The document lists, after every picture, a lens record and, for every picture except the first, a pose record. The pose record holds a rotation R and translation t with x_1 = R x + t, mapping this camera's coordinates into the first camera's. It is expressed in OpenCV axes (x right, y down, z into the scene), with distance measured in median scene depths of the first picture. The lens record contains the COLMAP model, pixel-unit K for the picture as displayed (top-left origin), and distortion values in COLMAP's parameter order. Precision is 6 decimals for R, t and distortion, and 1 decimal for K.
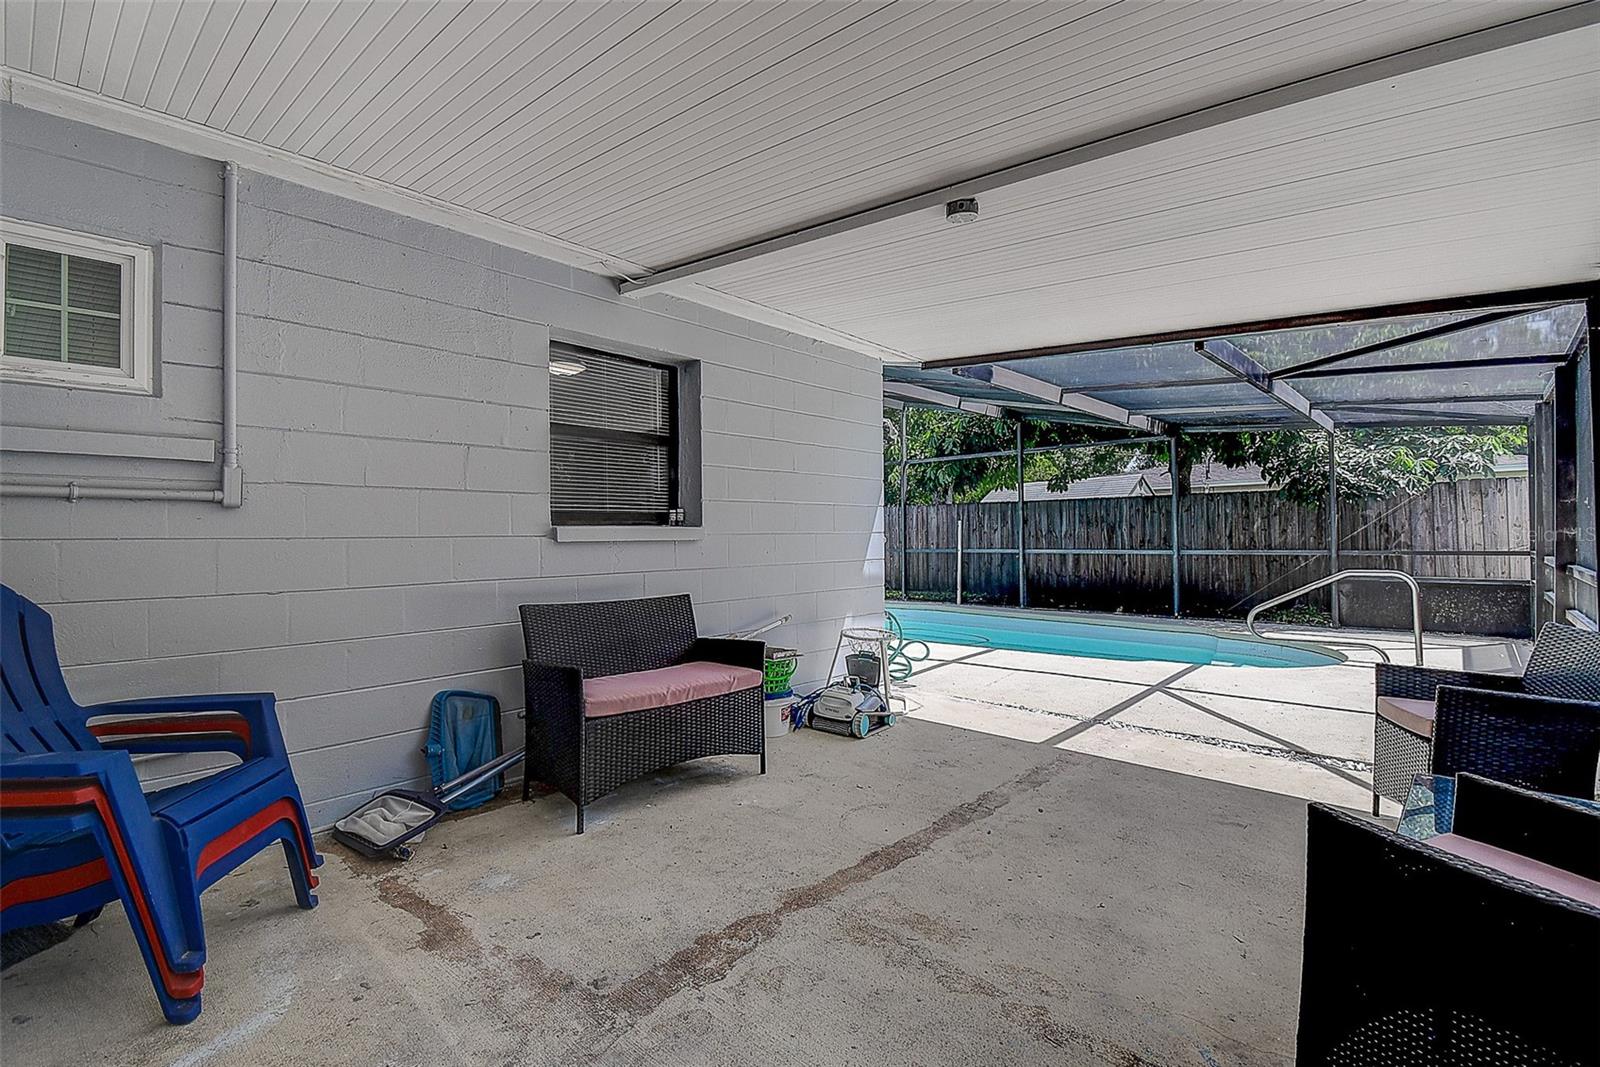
lens RADIAL K [[726.9, 0, 796.1], [0, 726.9, 533.8], [0, 0, 1]] dist [0.022485, -0.013252]
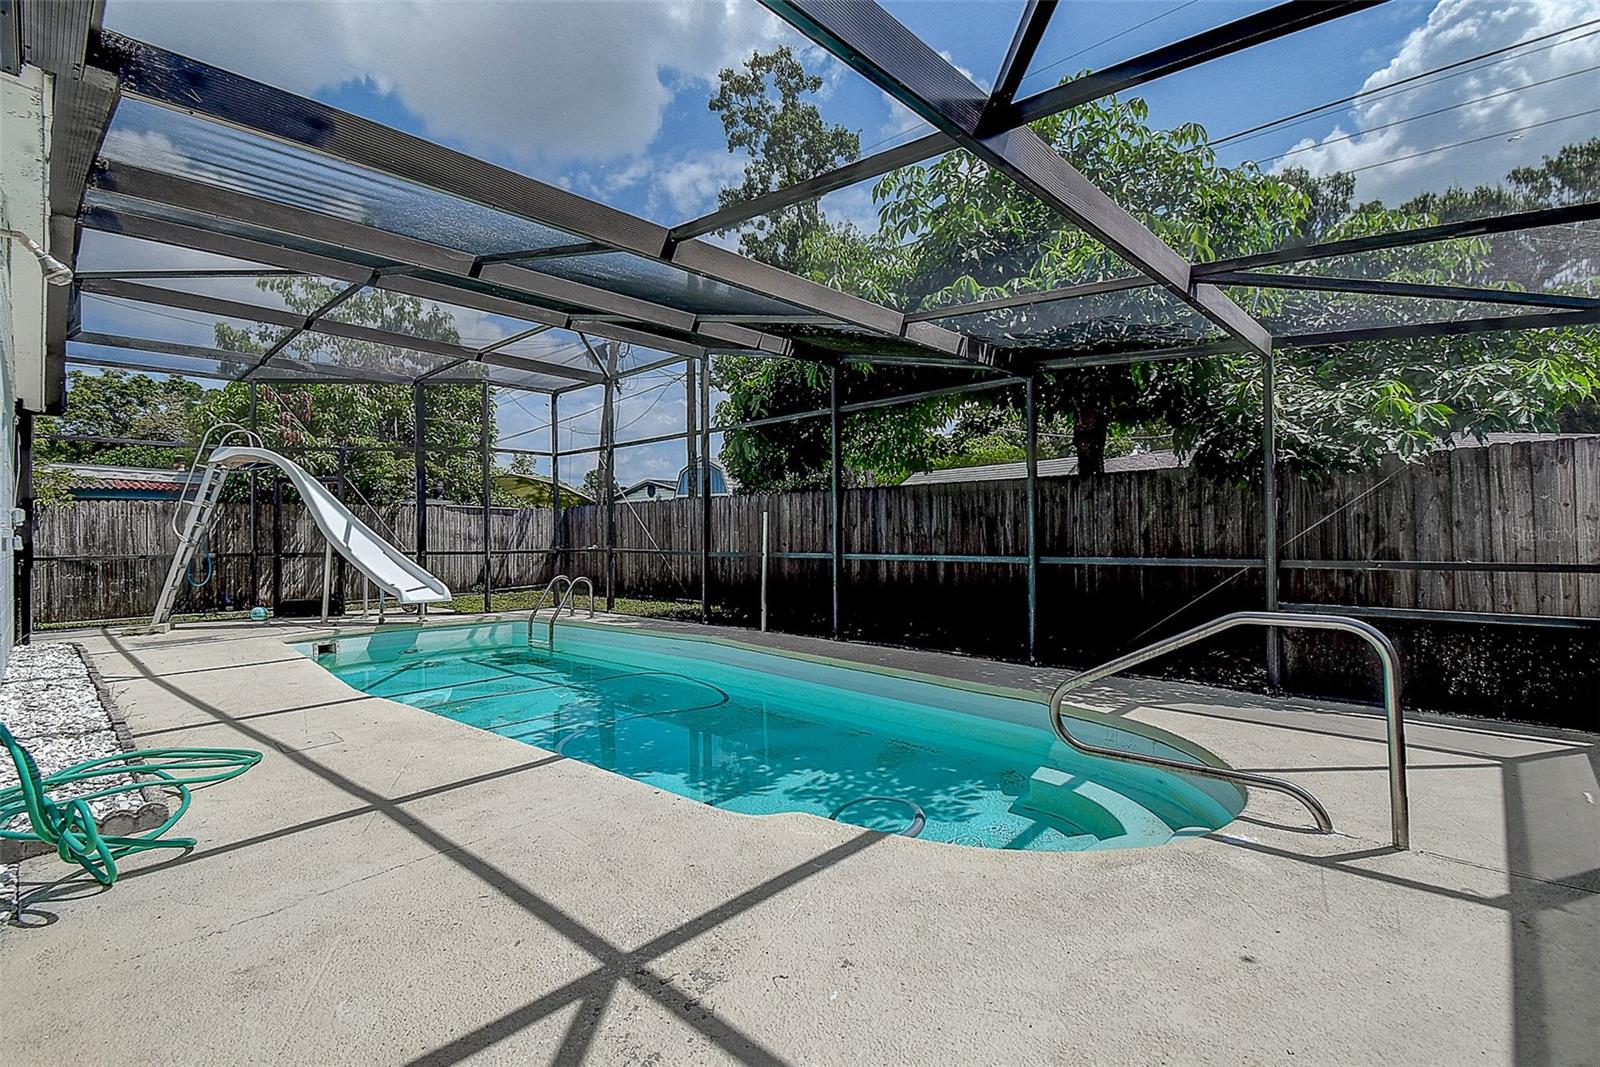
lens RADIAL K [[726.9, 0, 805.8], [0, 726.9, 525.7], [0, 0, 1]] dist [0.022485, -0.013252]
pose [[0.999790, 0.003390, -0.020233, 0.342151], [-0.003579, 0.999950, -0.009300, 0.001977], [0.020200, 0.009370, 0.999752, 0.376510]]
